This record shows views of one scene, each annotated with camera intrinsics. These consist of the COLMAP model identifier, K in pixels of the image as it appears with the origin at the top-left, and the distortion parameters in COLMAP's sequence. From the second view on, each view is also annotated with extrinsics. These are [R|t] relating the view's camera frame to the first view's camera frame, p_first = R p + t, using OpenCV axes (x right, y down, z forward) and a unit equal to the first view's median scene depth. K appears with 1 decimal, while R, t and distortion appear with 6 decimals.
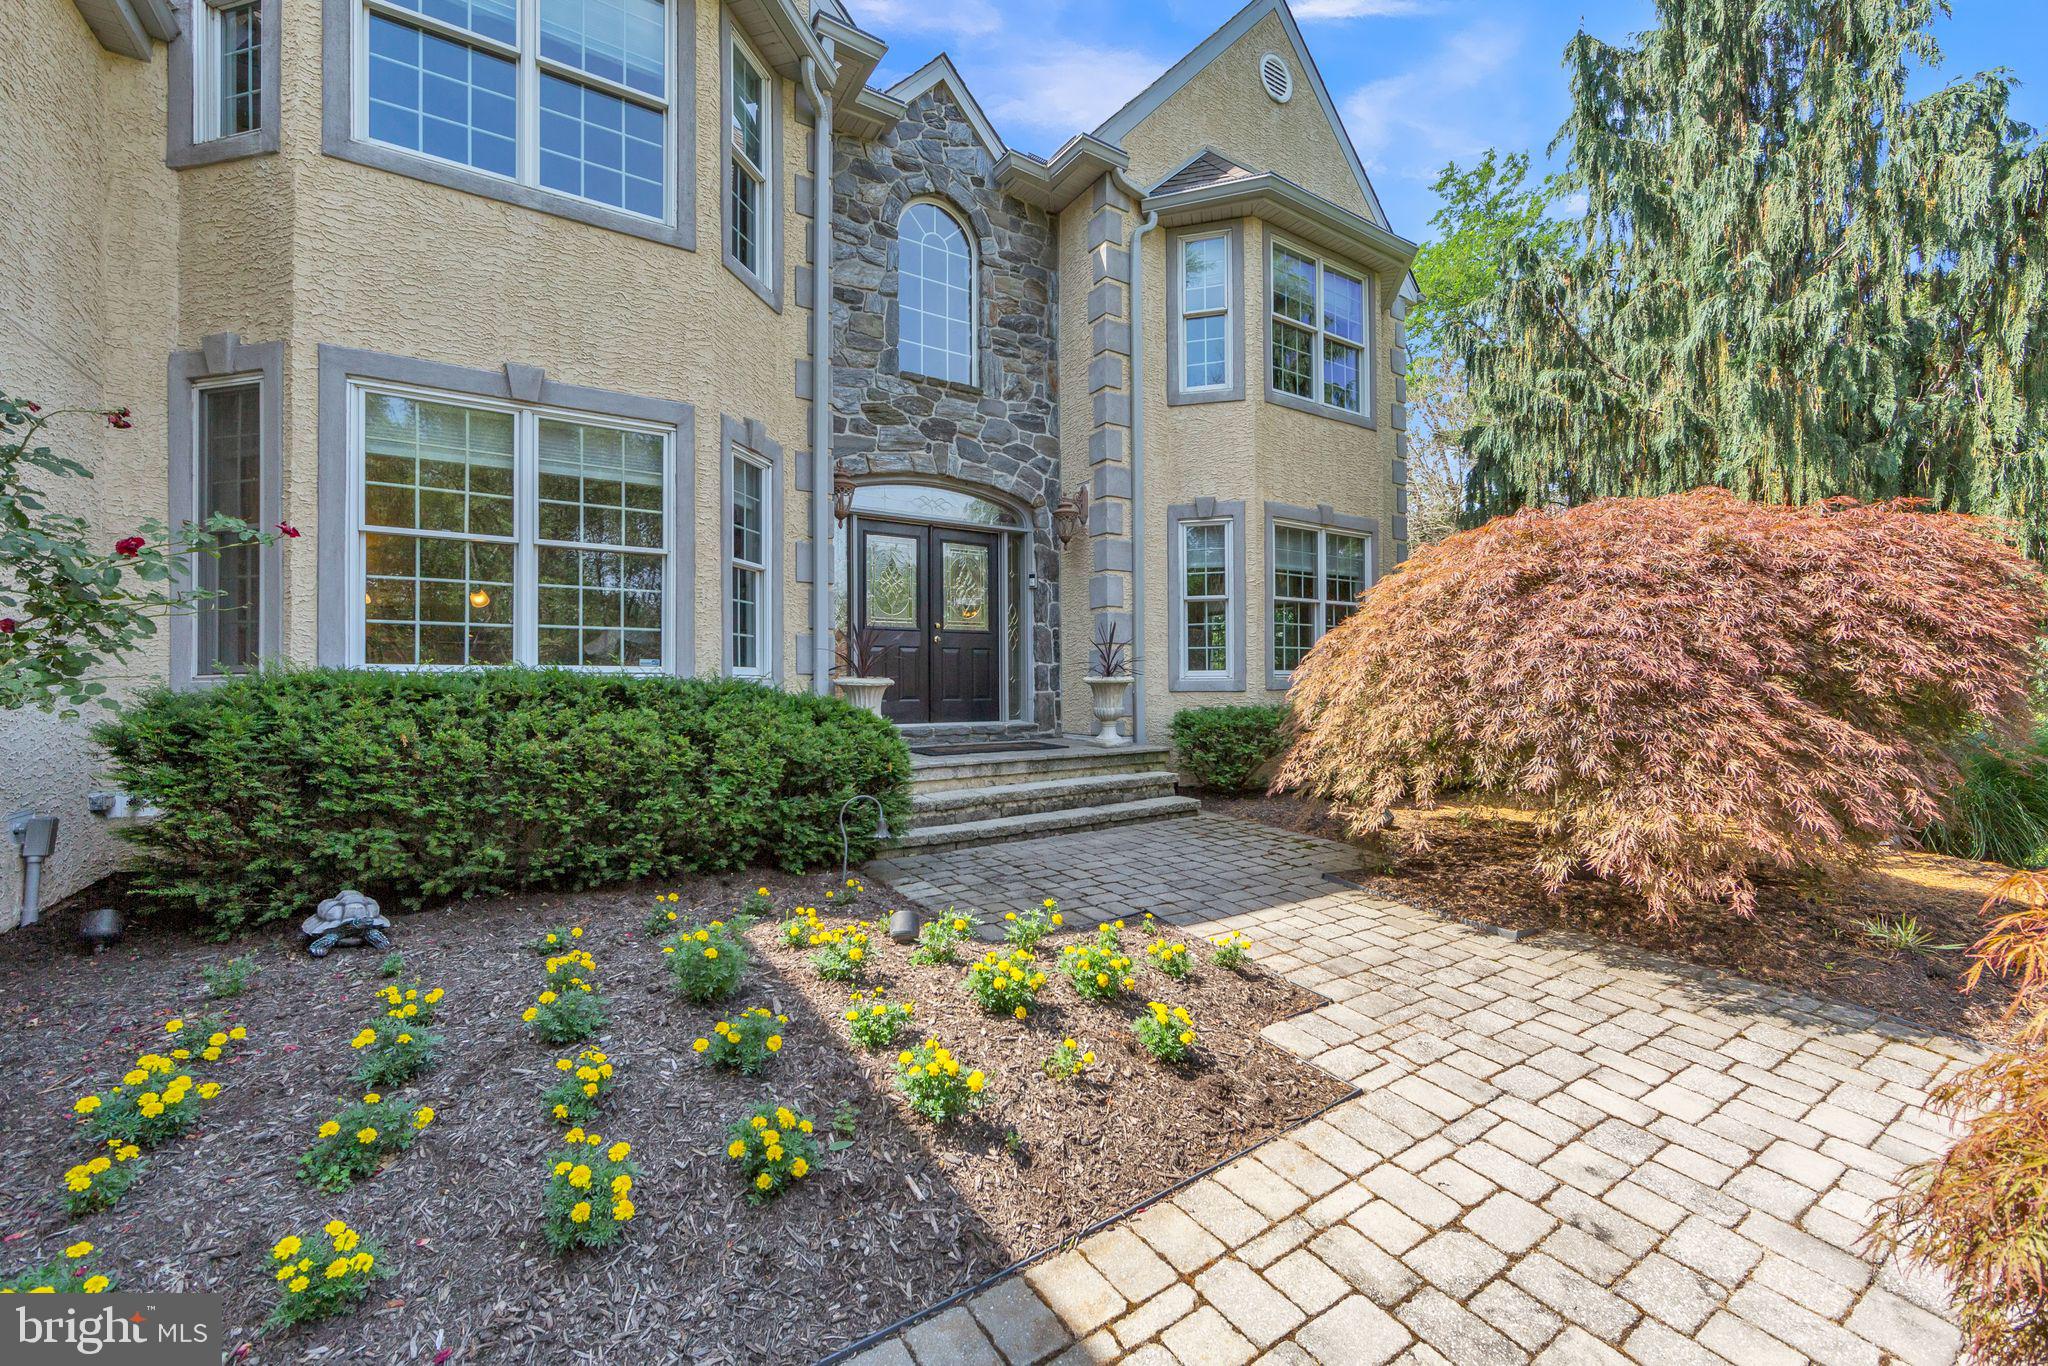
lens RADIAL K [[821.4, 0, 1022.8], [0, 821.4, 677.5], [0, 0, 1]] dist [0.000361, -0.000014]
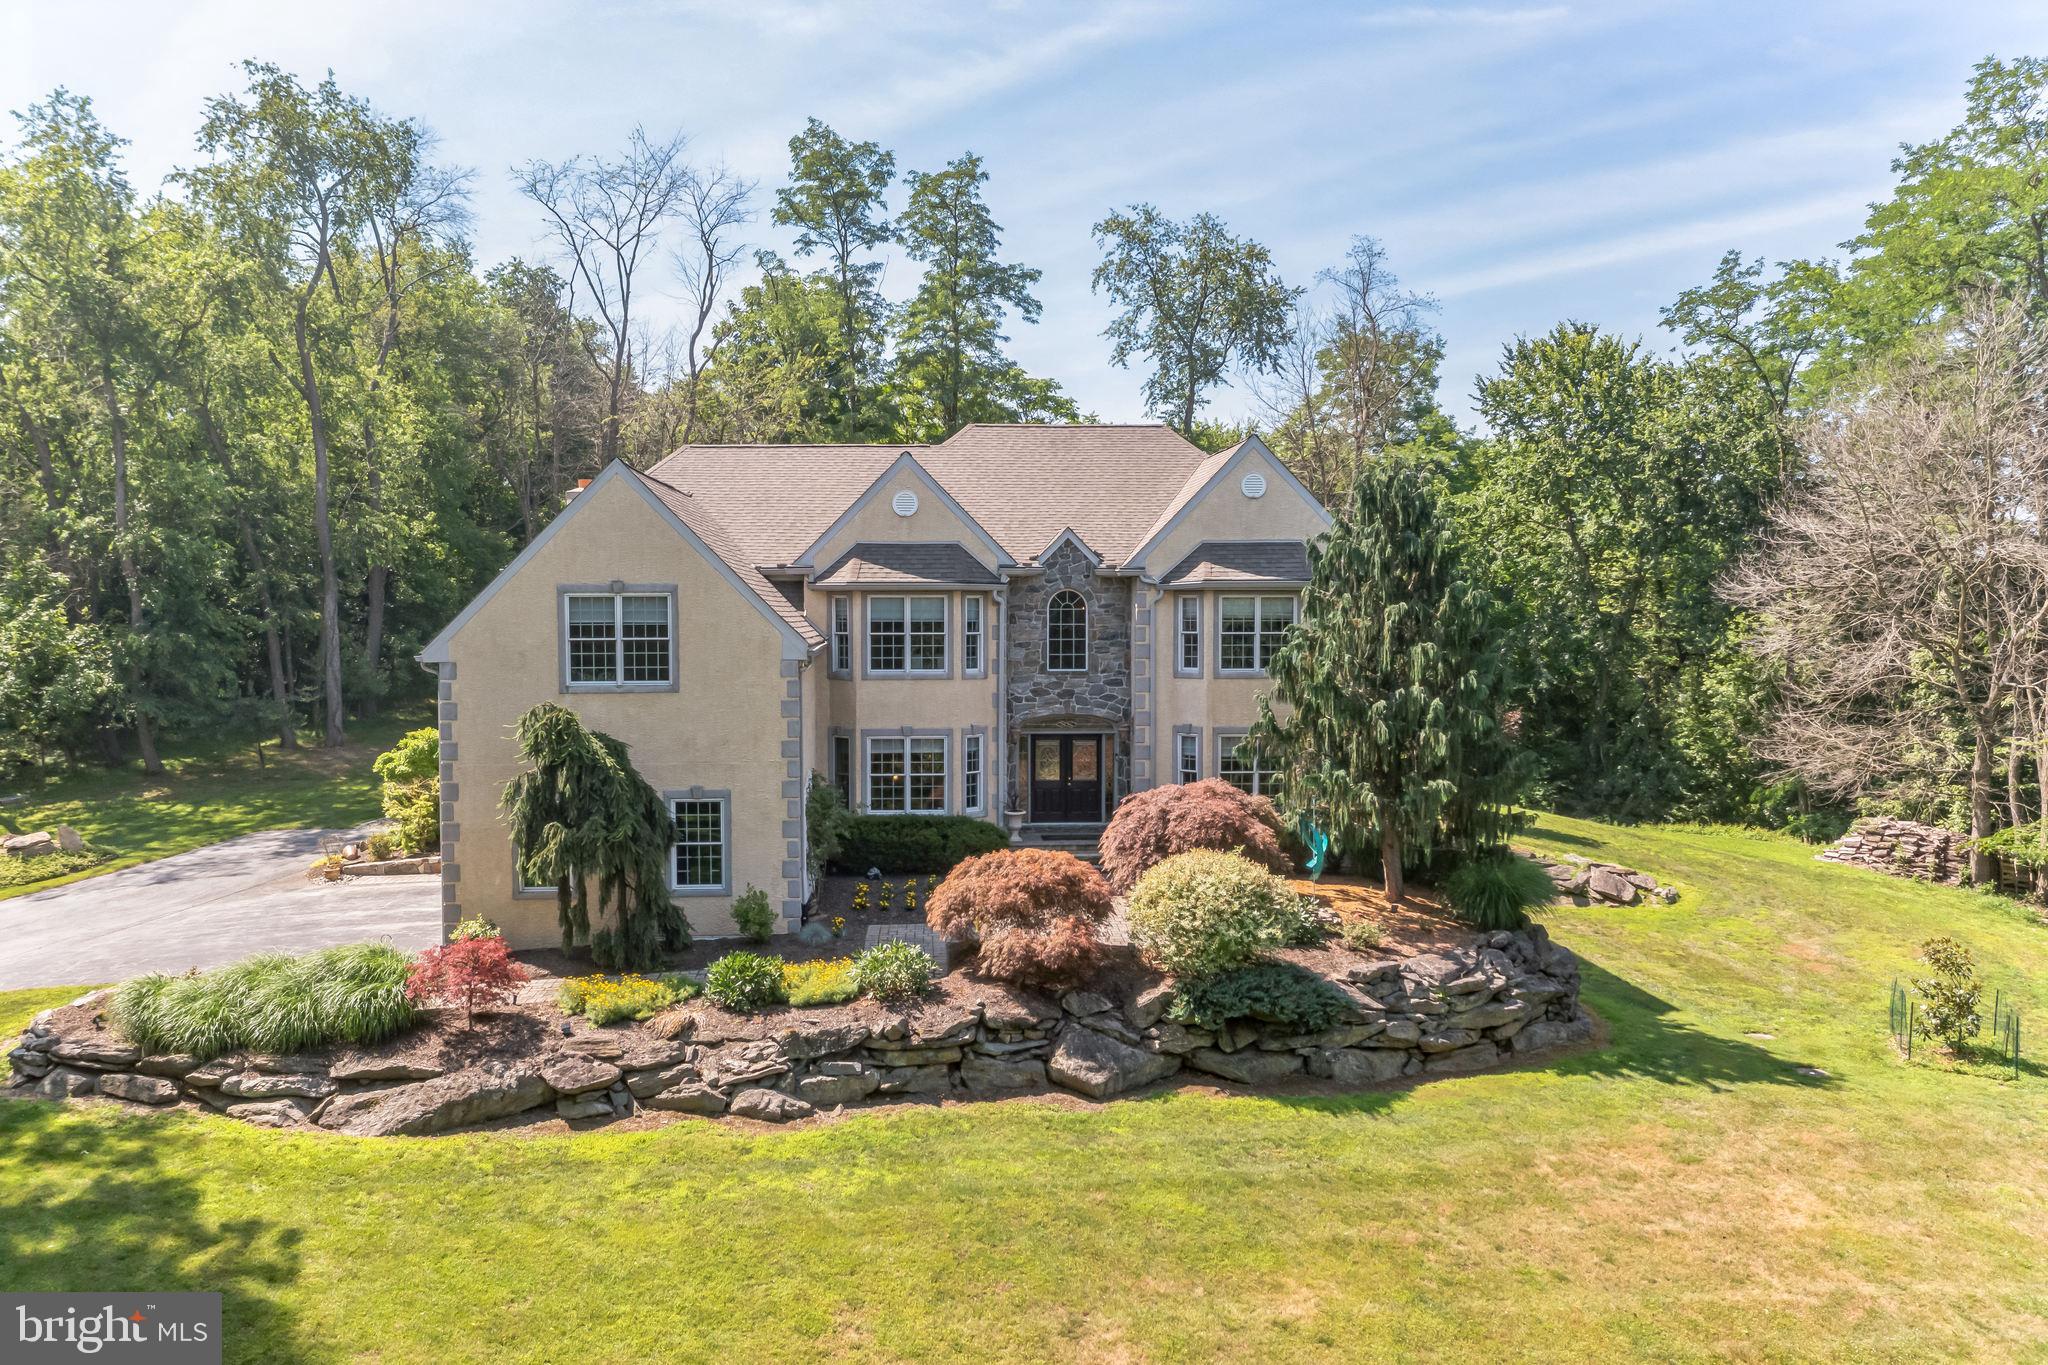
lens RADIAL K [[1649.0, 0, 1023.7], [0, 1649.0, 681.7], [0, 0, 1]] dist [0.000390, 0.000013]
pose [[0.885711, 0.018659, -0.463862, 2.792699], [0.000975, 0.999115, 0.042052, -0.778552], [0.464237, -0.037698, 0.884909, -4.501434]]
